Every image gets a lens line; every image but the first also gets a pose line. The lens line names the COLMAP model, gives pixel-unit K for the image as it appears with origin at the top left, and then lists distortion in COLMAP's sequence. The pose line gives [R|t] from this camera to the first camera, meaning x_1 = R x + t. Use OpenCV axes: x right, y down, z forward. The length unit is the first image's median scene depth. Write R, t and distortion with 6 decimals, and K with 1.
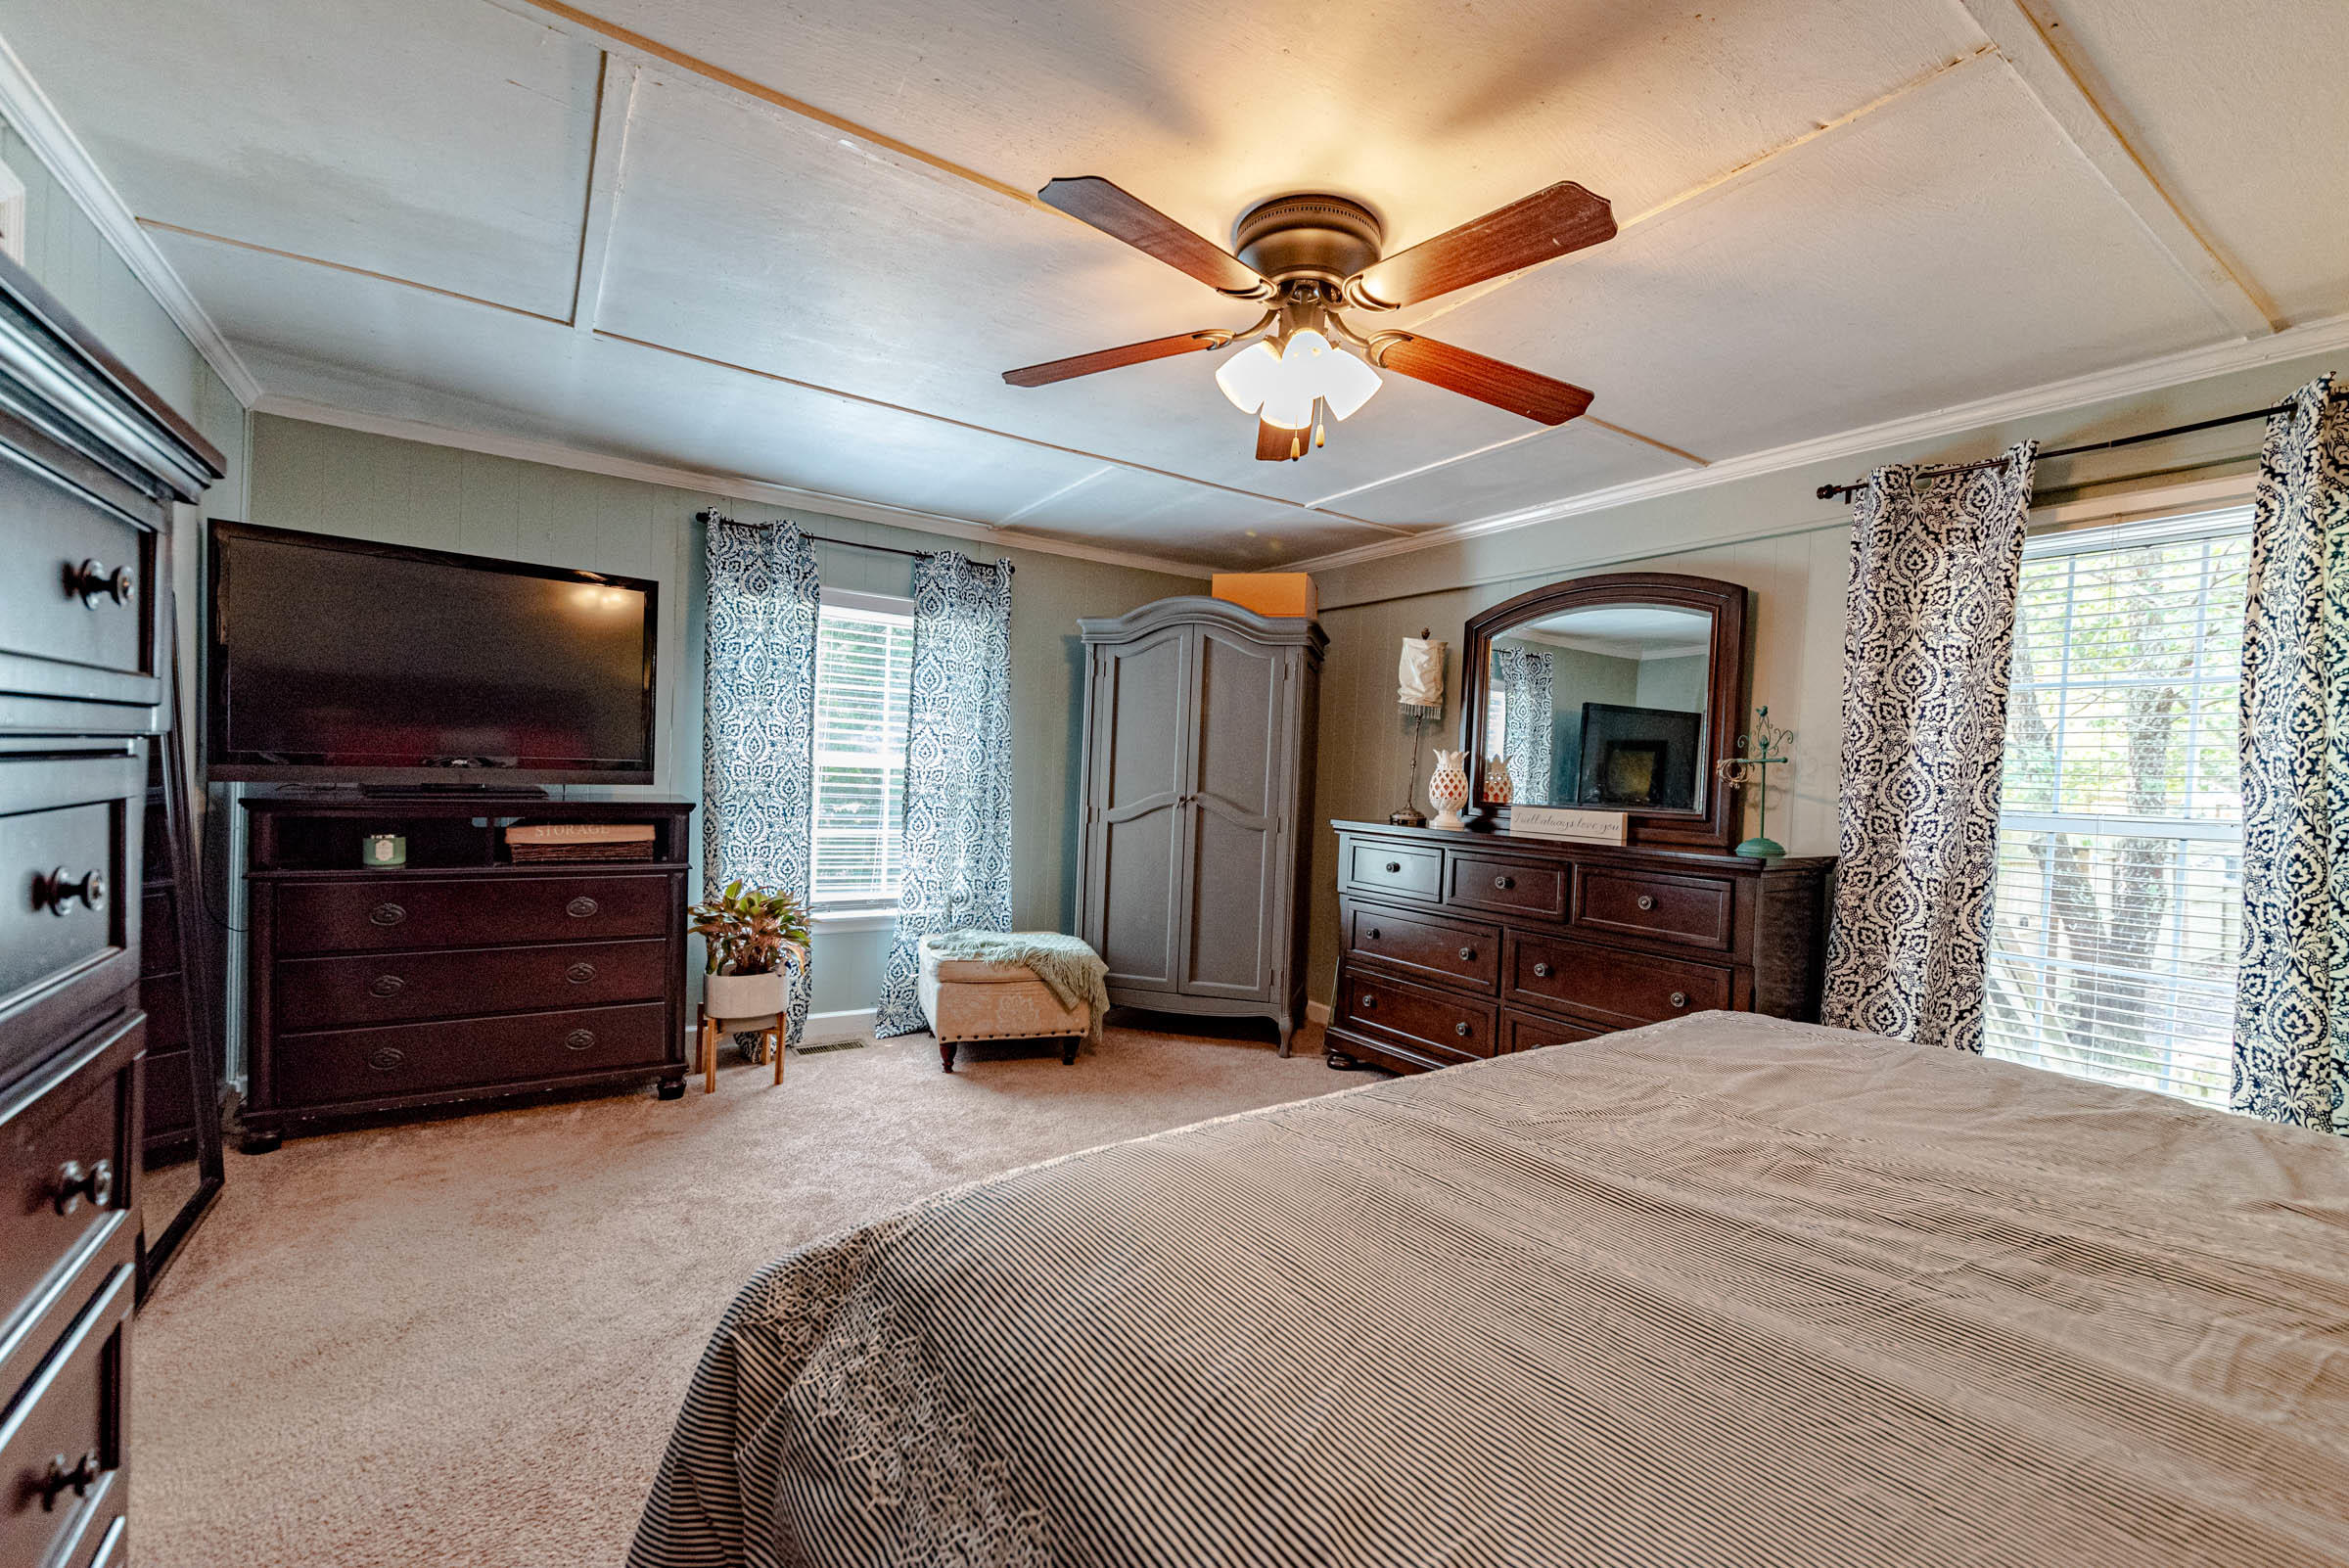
lens RADIAL K [[972.2, 0, 1171.2], [0, 972.2, 793.6], [0, 0, 1]] dist [-0.001916, 0.002447]
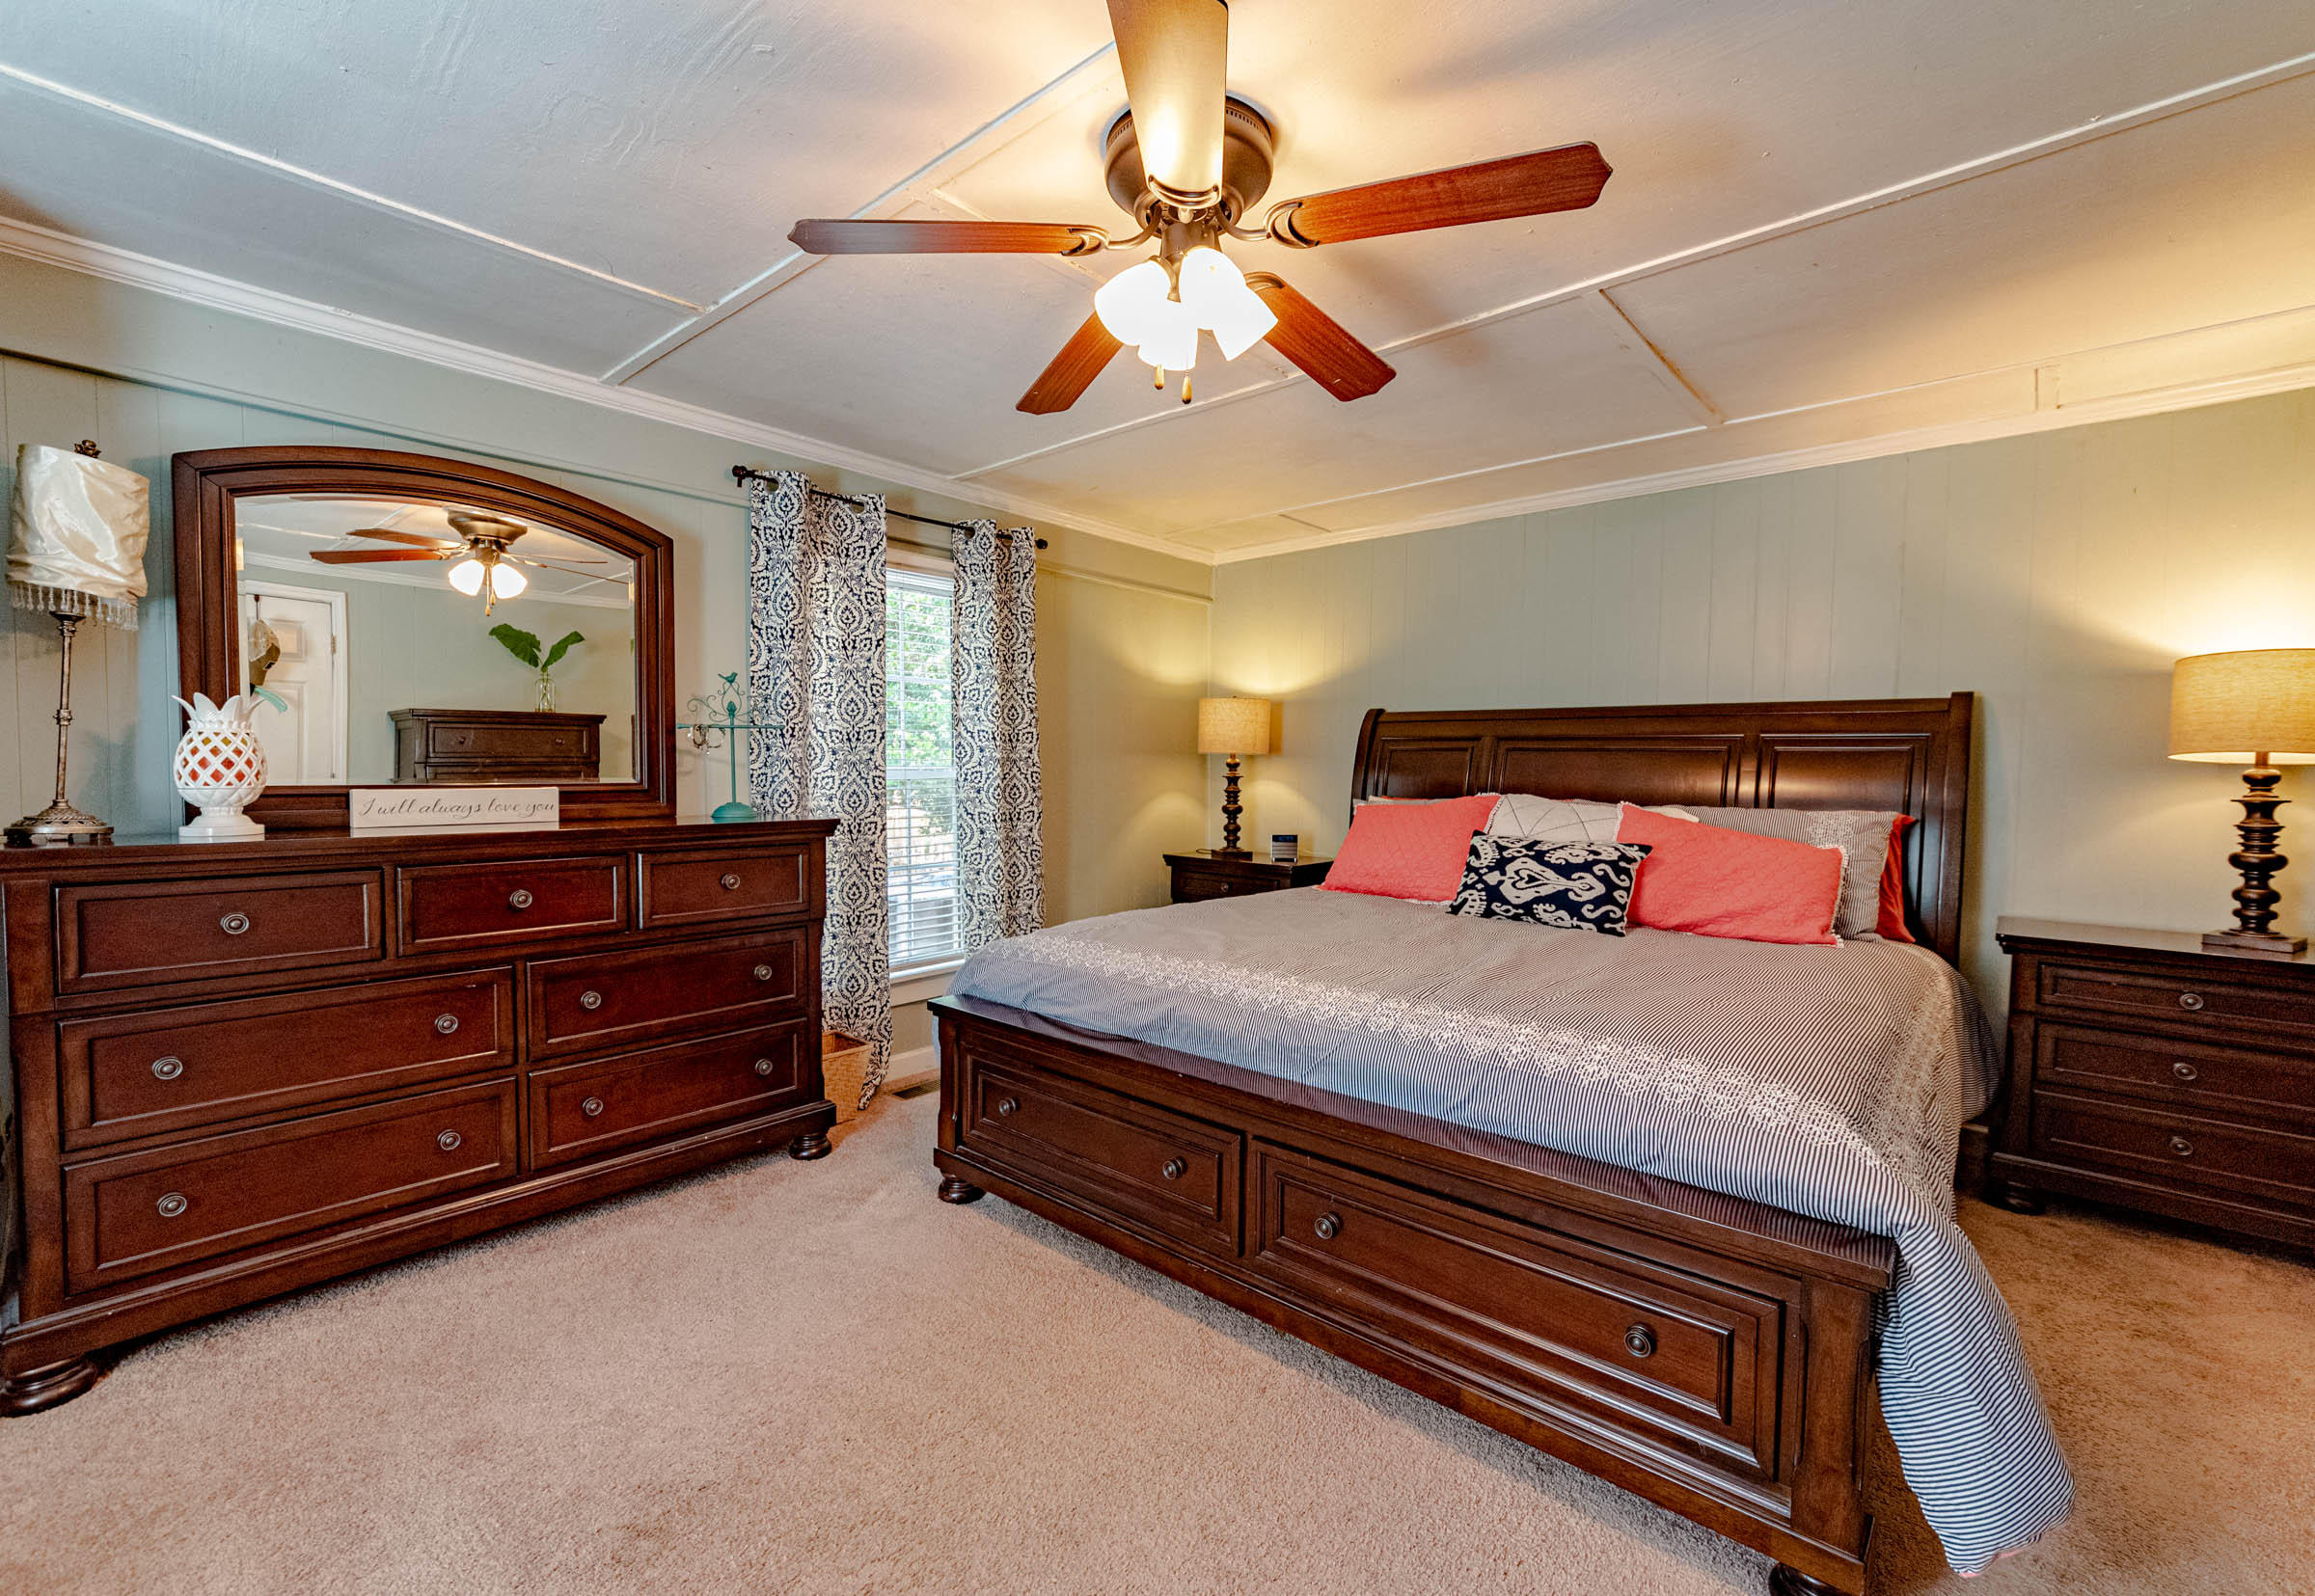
lens RADIAL K [[985.0, 0, 1156.6], [0, 985.0, 800.8], [0, 0, 1]] dist [0.000719, 0.000114]
pose [[-0.255678, -0.082786, 0.963211, -0.540041], [-0.003510, 0.996400, 0.084707, -0.048323], [-0.966756, 0.018276, -0.255048, 0.895357]]
